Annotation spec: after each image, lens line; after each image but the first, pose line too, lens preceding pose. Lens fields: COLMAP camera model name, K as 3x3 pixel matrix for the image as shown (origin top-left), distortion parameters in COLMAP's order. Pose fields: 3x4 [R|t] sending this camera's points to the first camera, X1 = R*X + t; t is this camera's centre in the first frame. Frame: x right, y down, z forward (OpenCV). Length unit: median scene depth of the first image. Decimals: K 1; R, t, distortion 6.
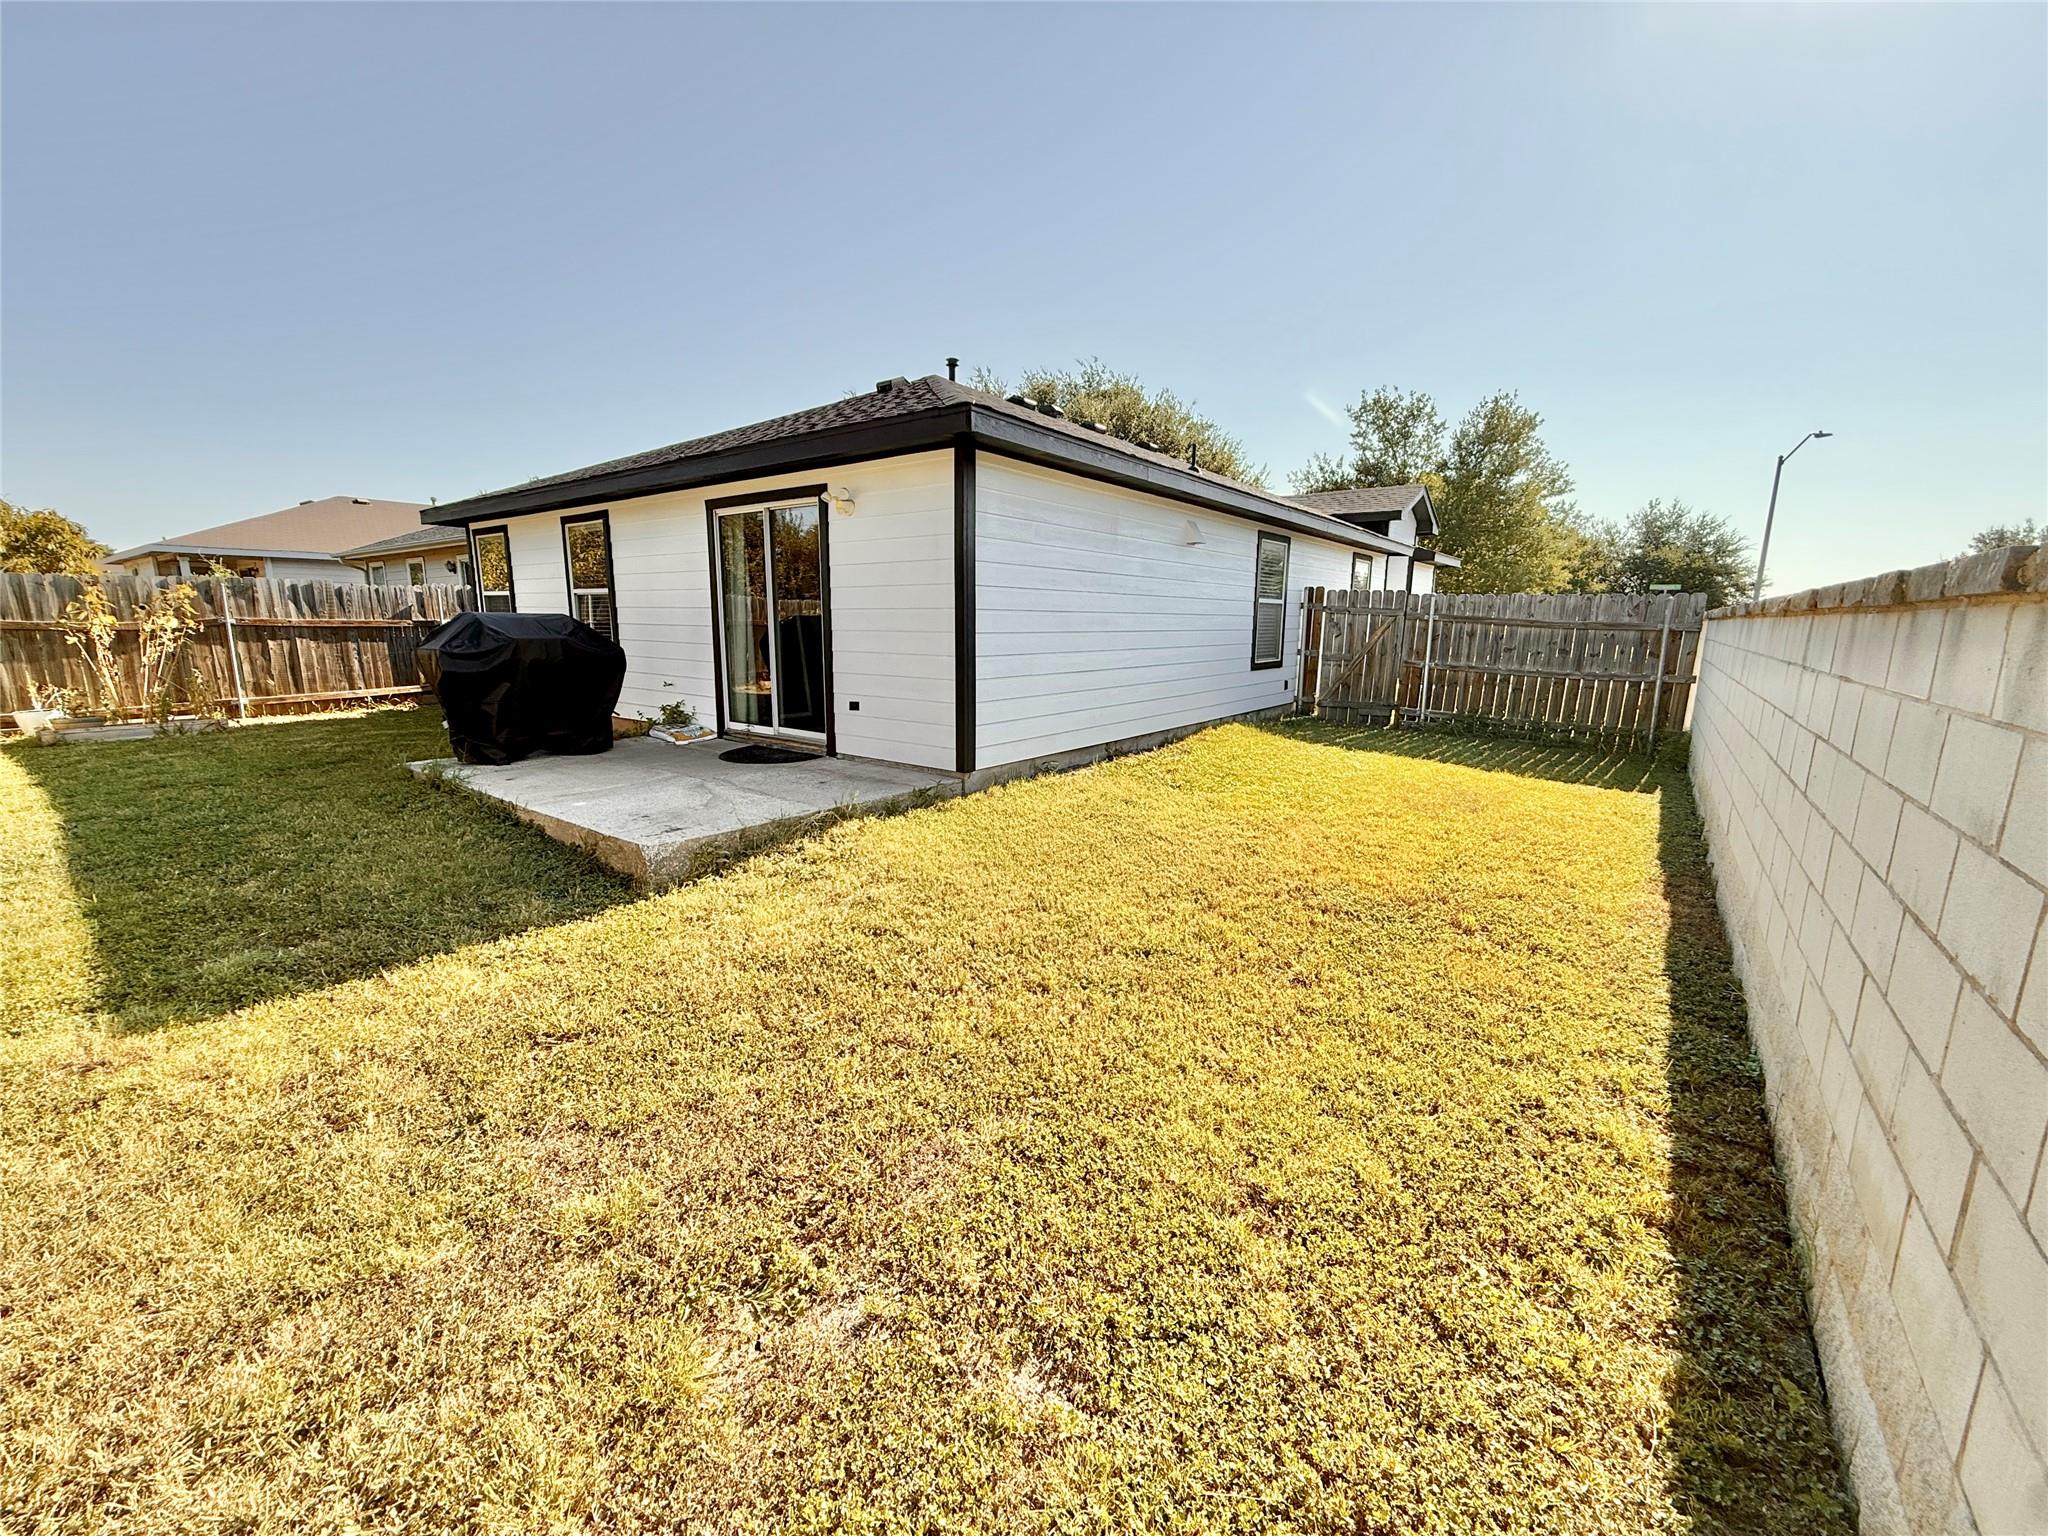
lens RADIAL K [[817.7, 0, 1021.4], [0, 817.7, 771.1], [0, 0, 1]] dist [0.002625, -0.000346]
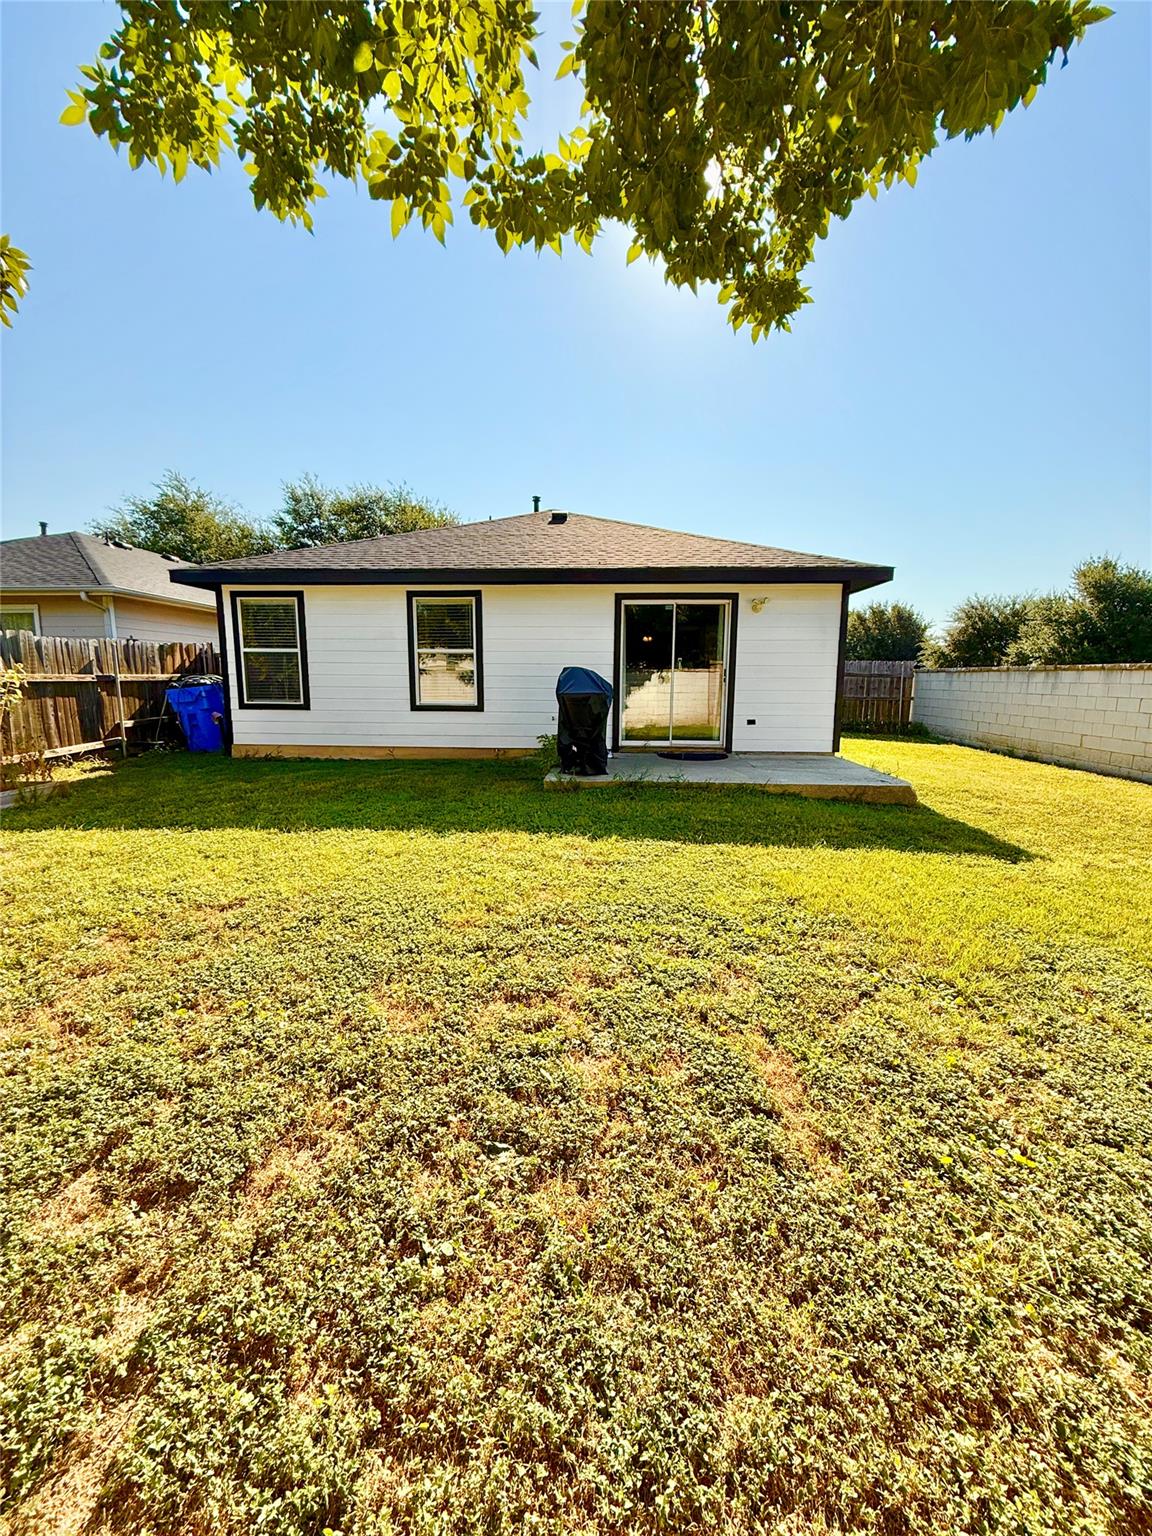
lens RADIAL K [[613.2, 0, 577.7], [0, 613.2, 769.0], [0, 0, 1]] dist [0.002625, -0.000346]
pose [[0.825268, -0.089279, 0.557640, -0.716403], [0.105837, 0.994380, 0.002570, -0.014153], [-0.554736, 0.056899, 0.830079, 0.081224]]
